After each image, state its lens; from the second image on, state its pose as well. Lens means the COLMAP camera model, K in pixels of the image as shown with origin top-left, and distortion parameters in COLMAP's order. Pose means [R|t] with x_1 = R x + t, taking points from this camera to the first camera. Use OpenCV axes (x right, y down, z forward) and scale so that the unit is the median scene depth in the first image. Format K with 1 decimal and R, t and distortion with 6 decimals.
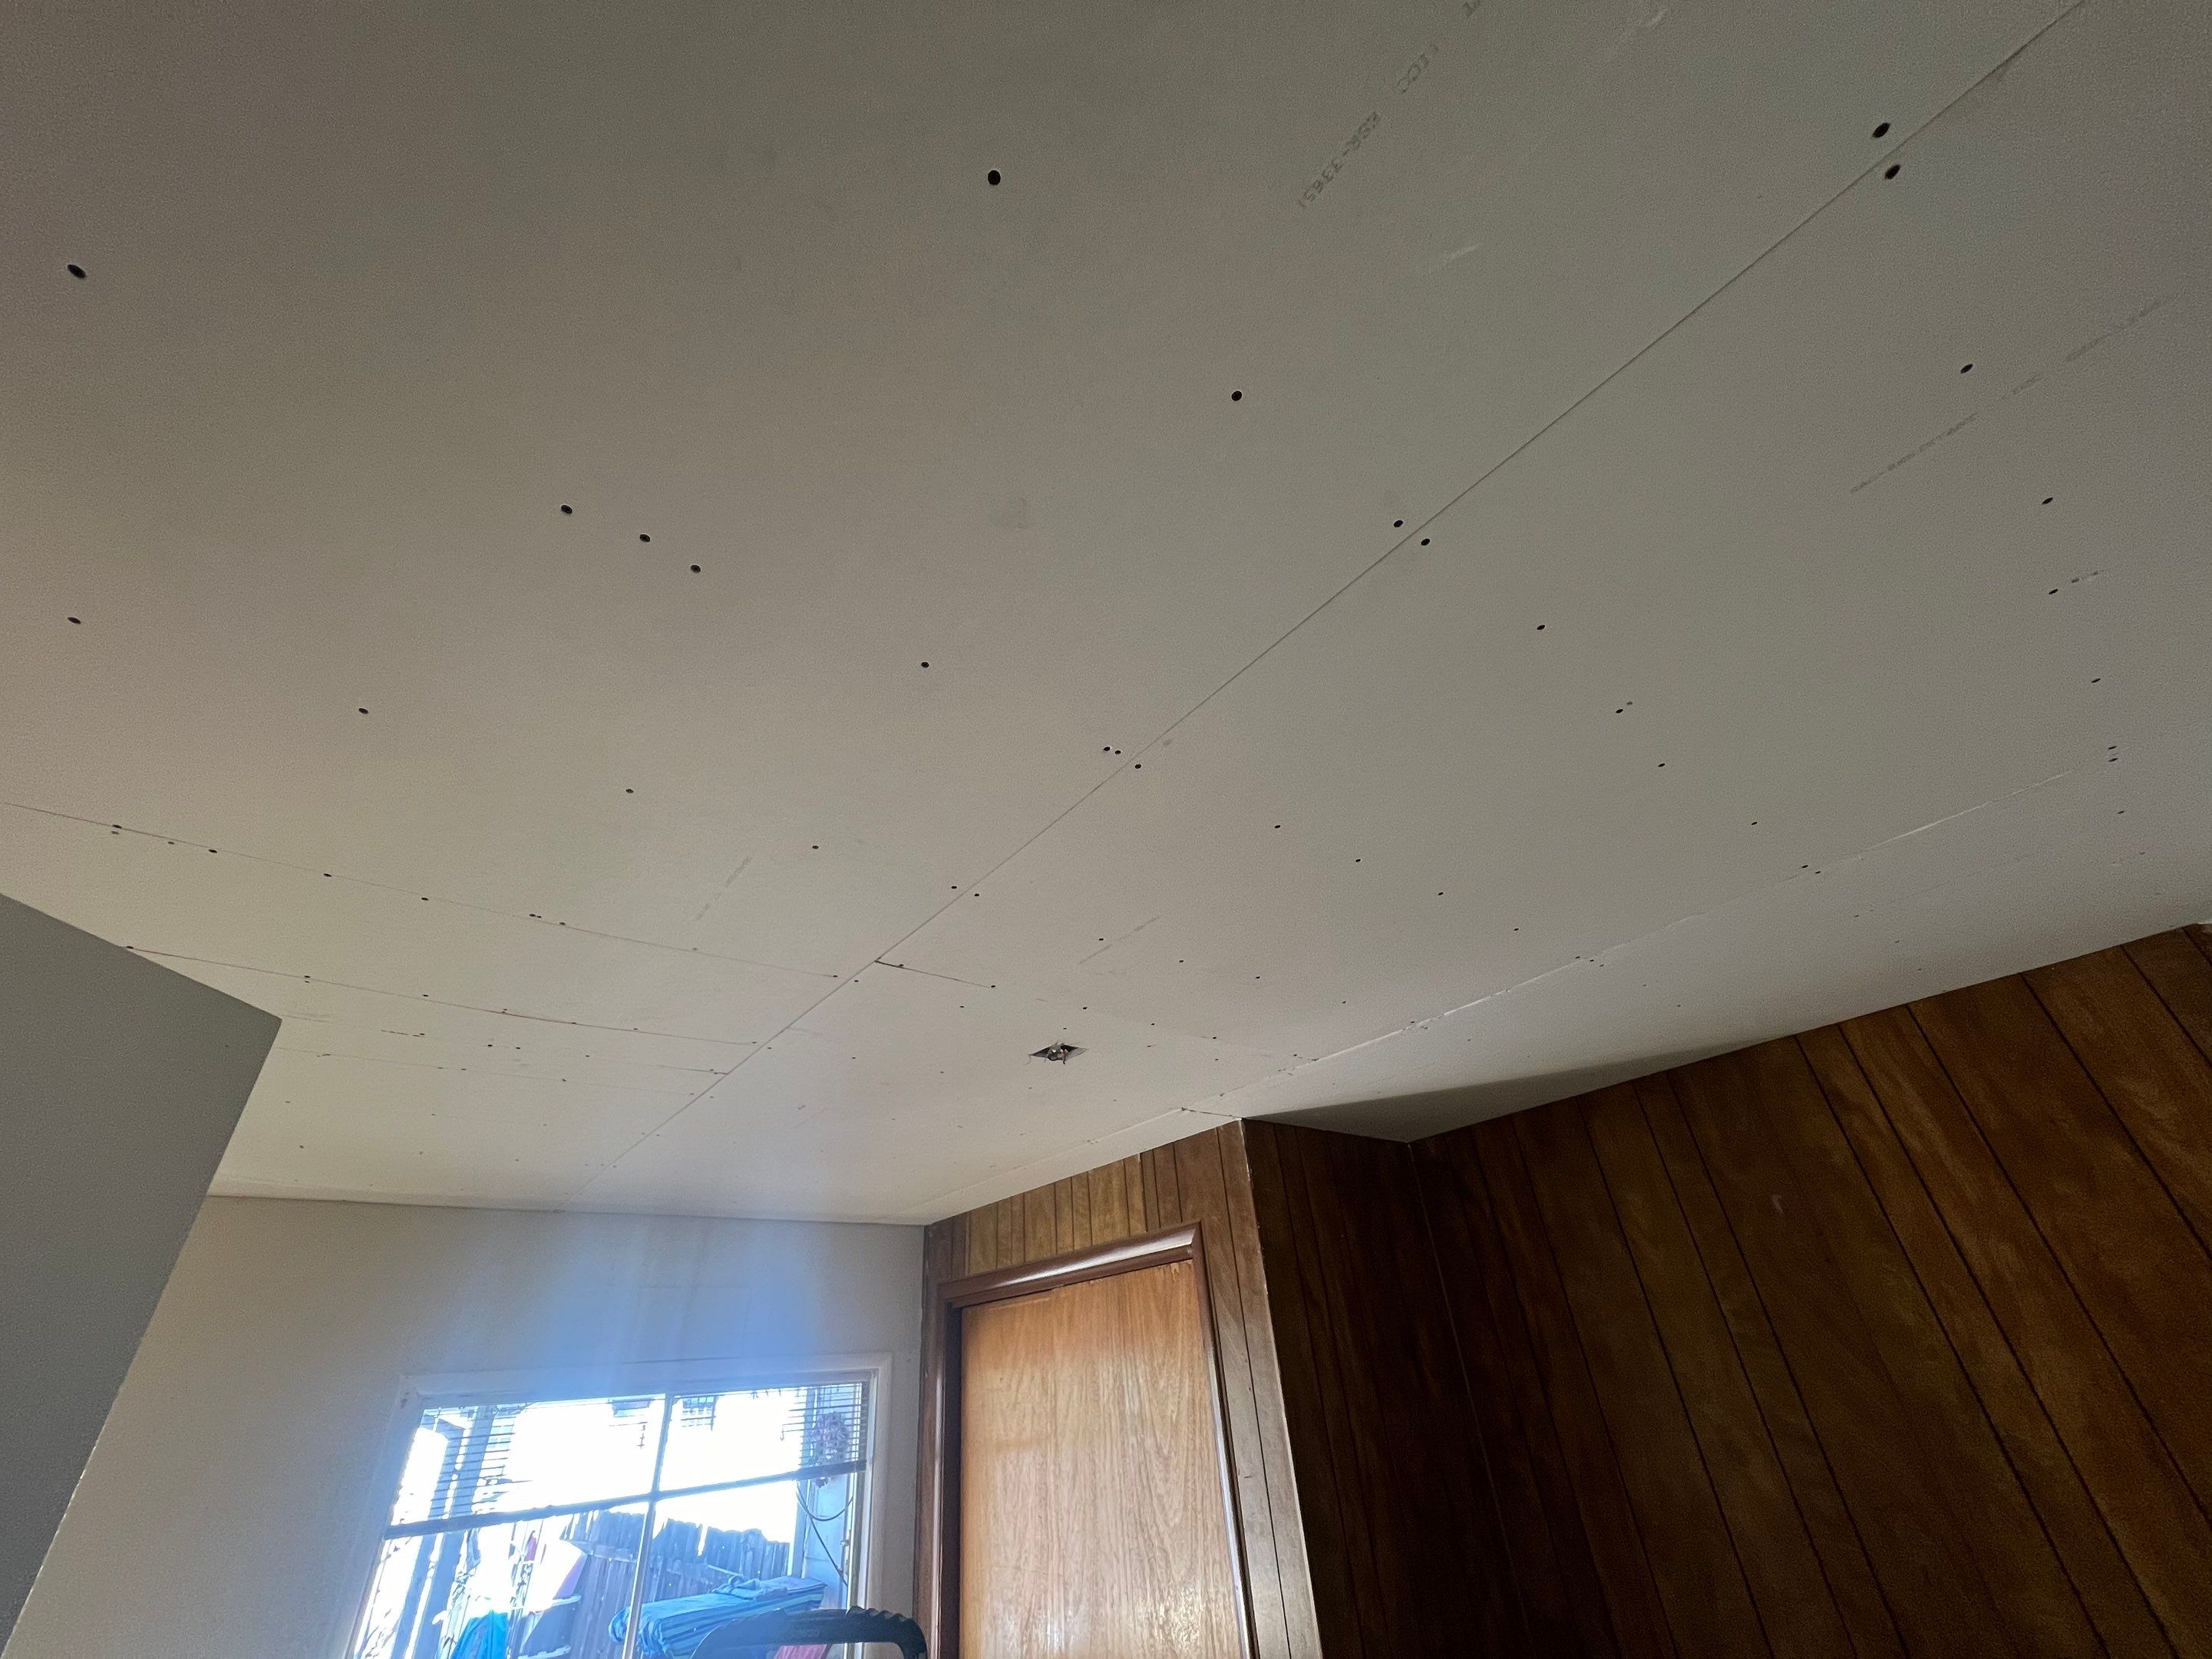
lens RADIAL K [[864.4, 0, 1106.0], [0, 864.4, 829.5], [0, 0, 1]] dist [-0.010584, 0.000472]
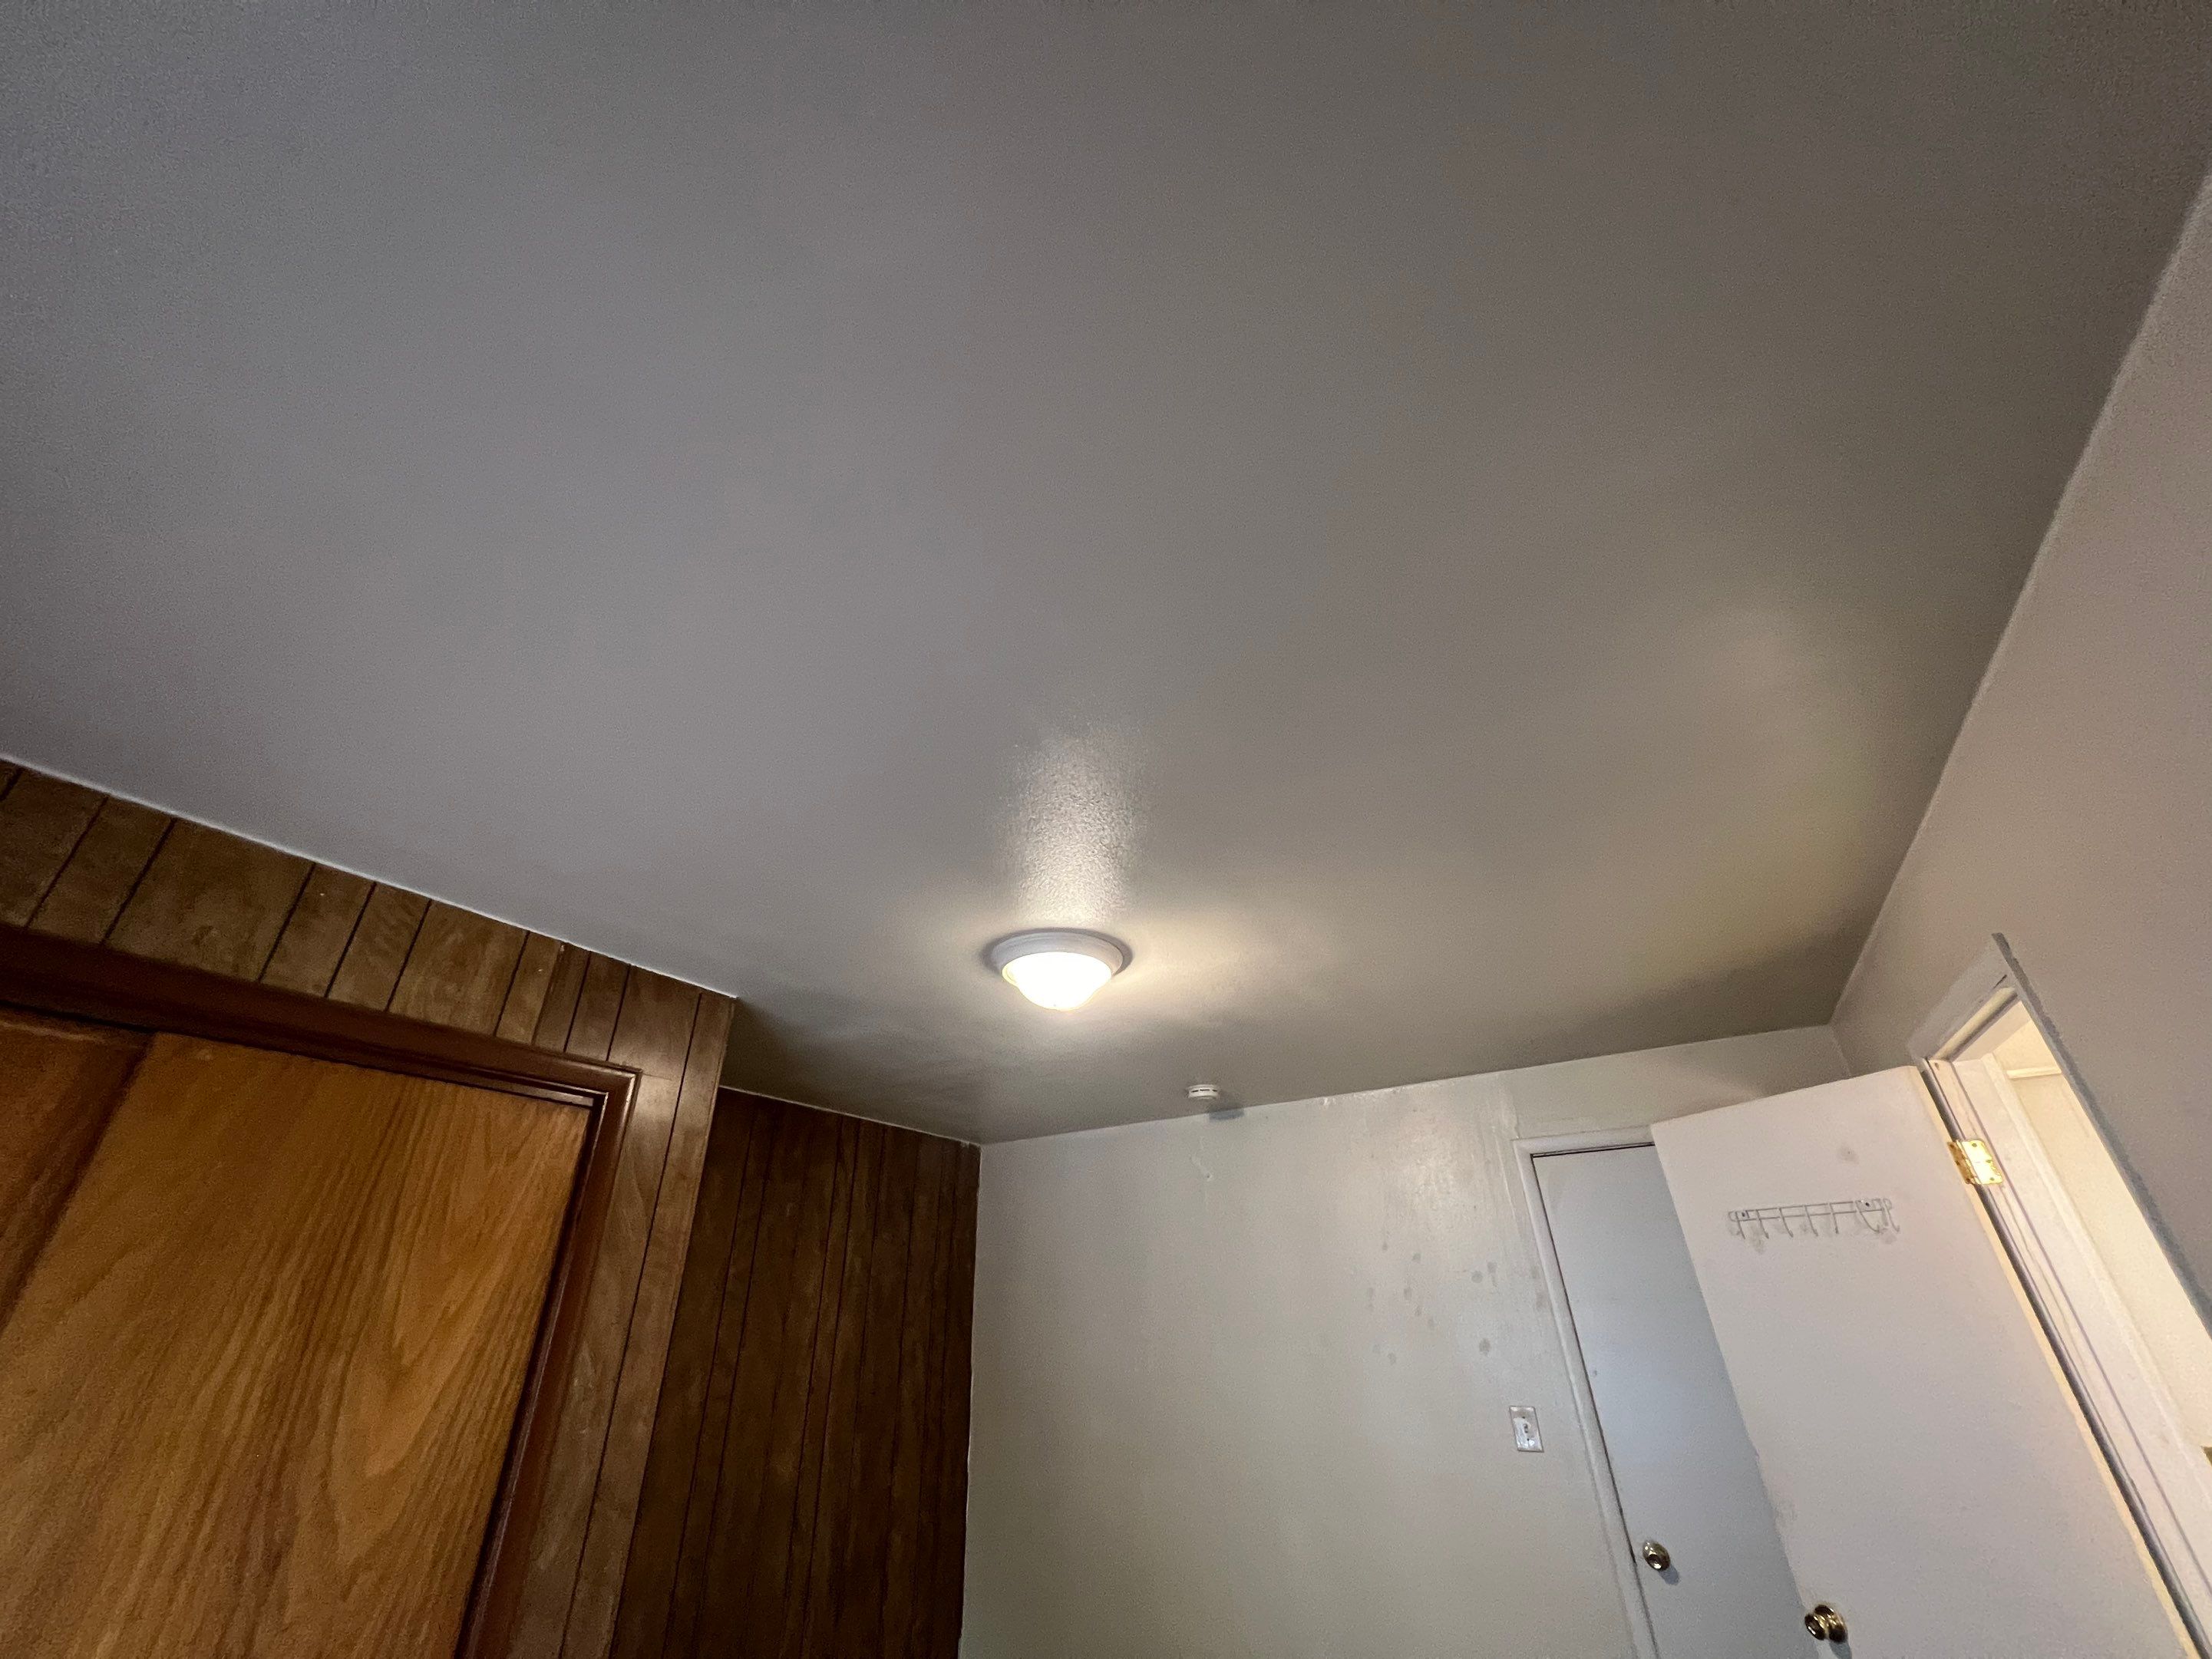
lens RADIAL K [[864.4, 0, 1106.0], [0, 864.4, 829.5], [0, 0, 1]] dist [-0.010584, 0.000472]
pose [[-0.329811, 0.540639, 0.773908, -0.717729], [-0.465736, 0.619892, -0.631526, 0.583684], [-0.821167, -0.568721, 0.047348, 0.703707]]
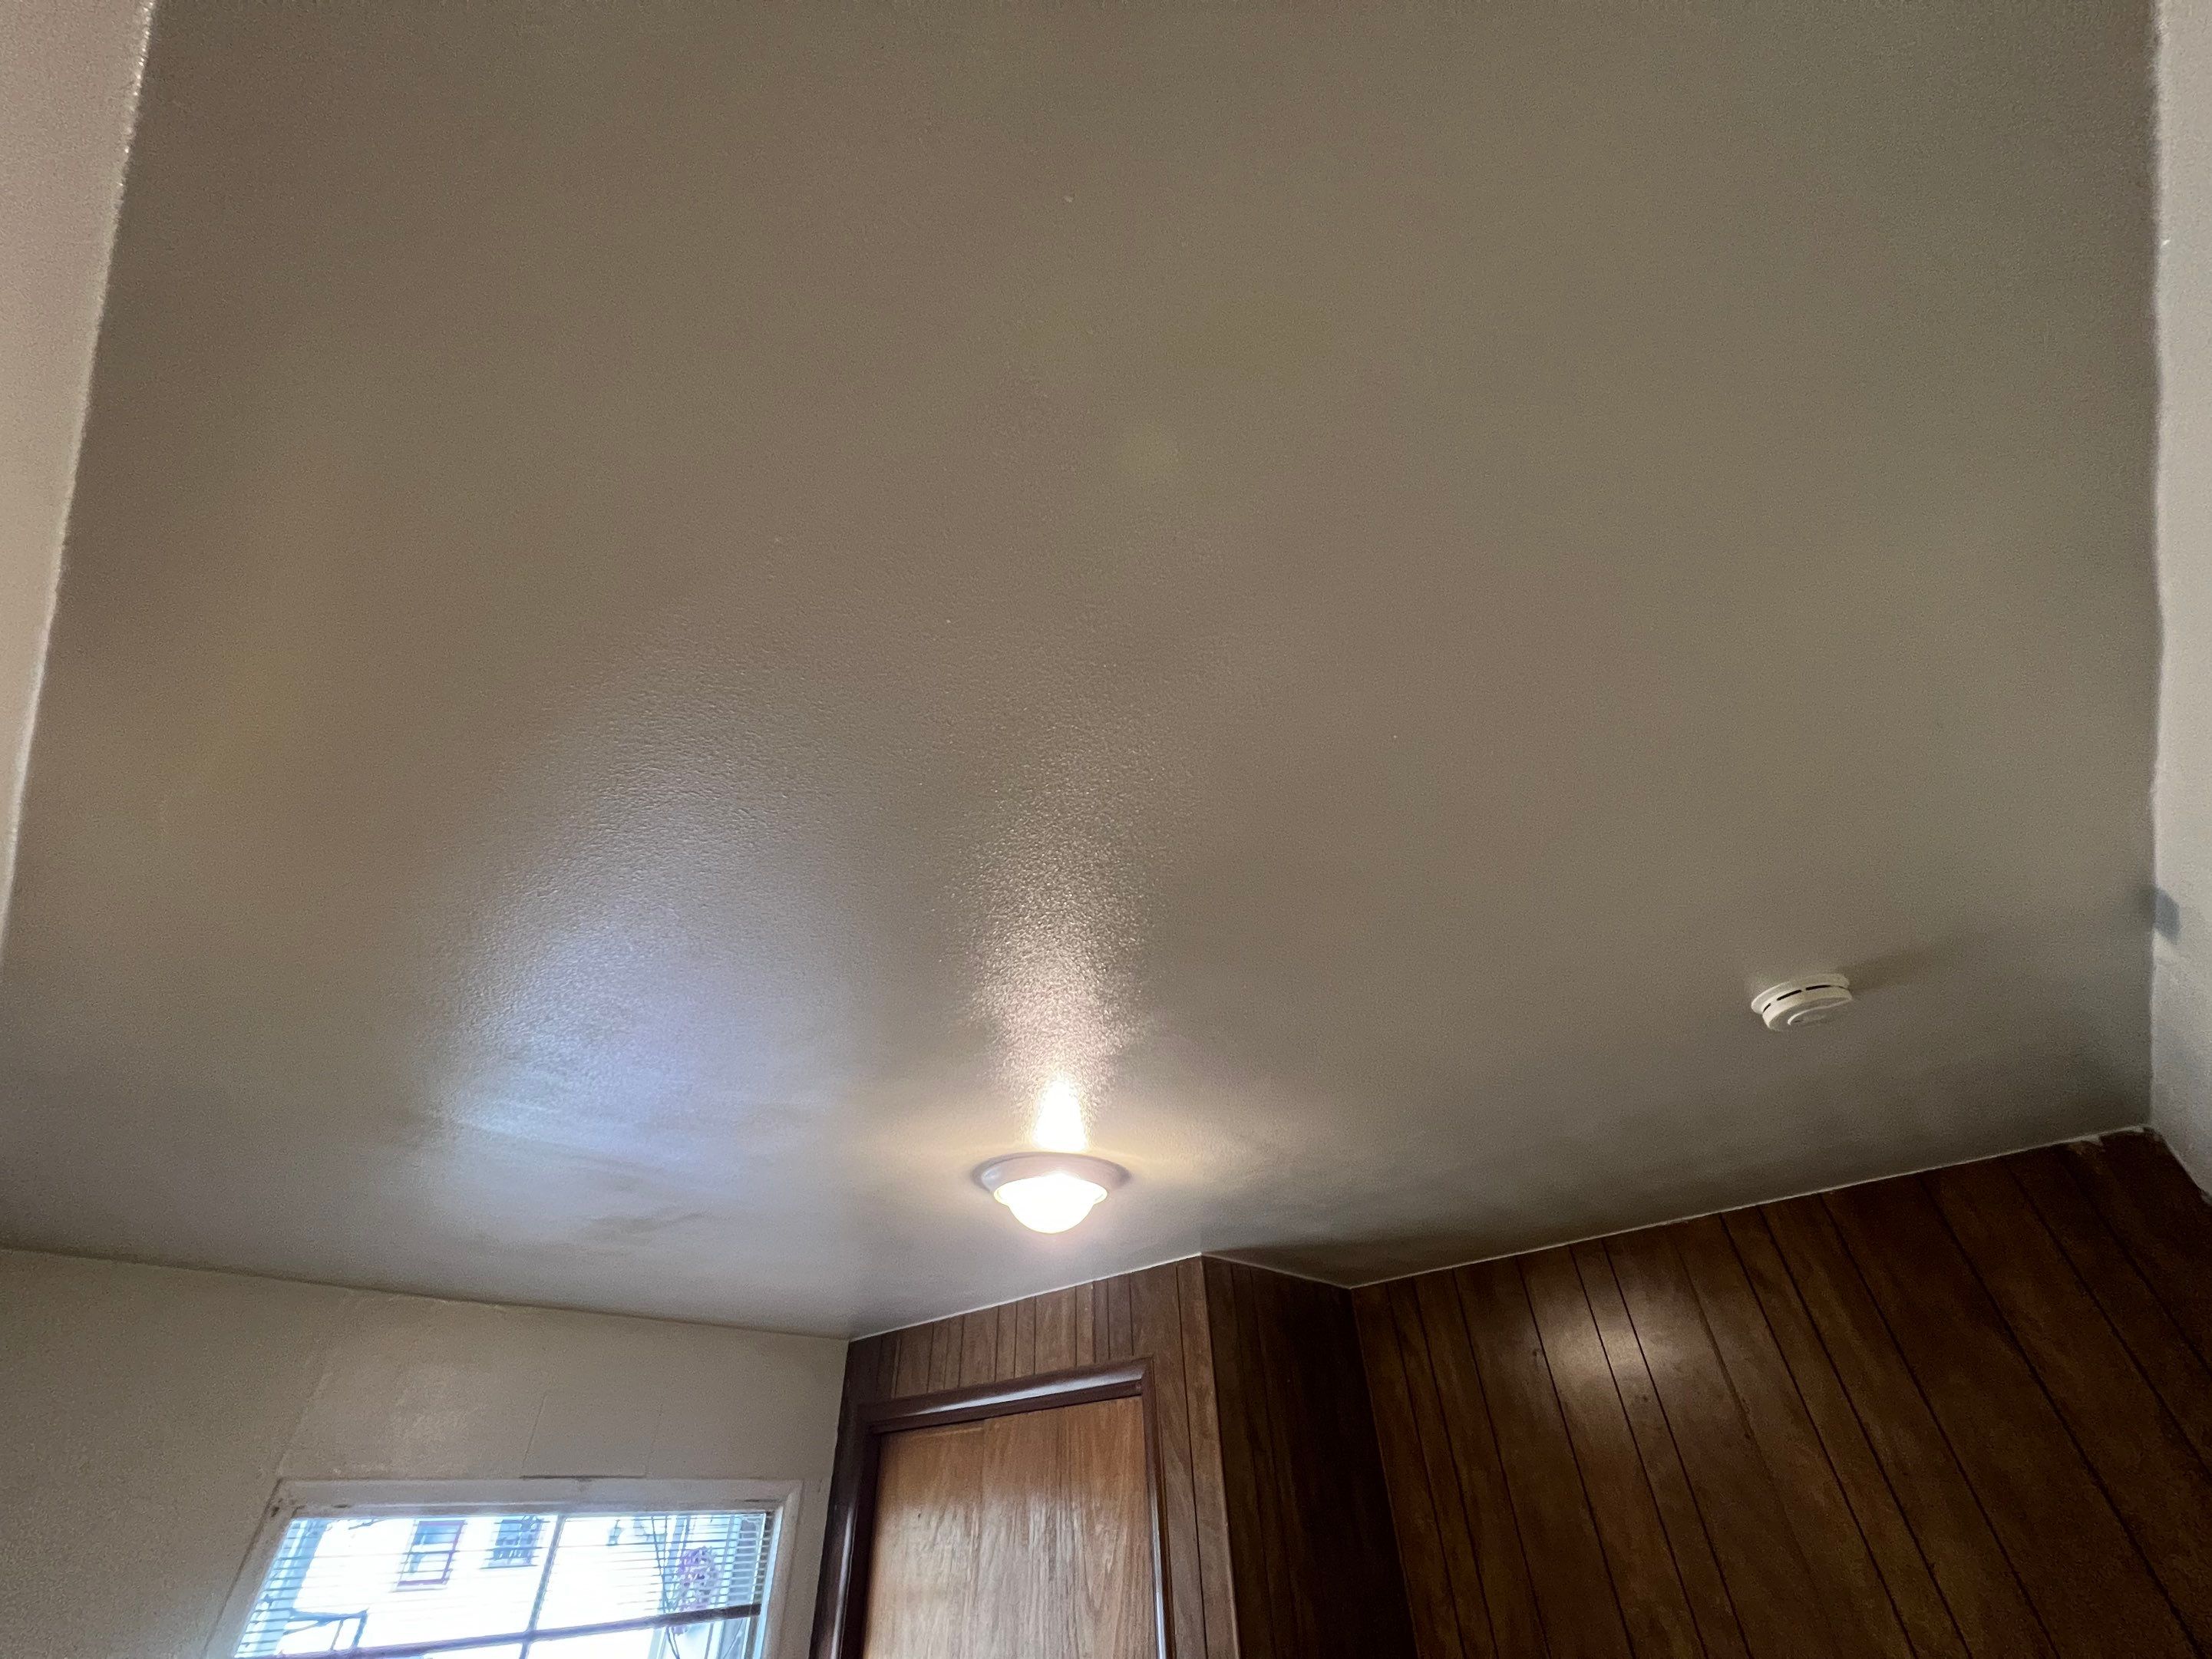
lens RADIAL K [[872.1, 0, 1106.0], [0, 872.1, 829.5], [0, 0, 1]] dist [-0.001338, -0.000129]
pose [[0.992758, 0.100961, 0.065103, -0.067801], [-0.093496, 0.989637, -0.108986, -0.036054], [-0.075431, 0.102110, 0.991909, -0.064234]]
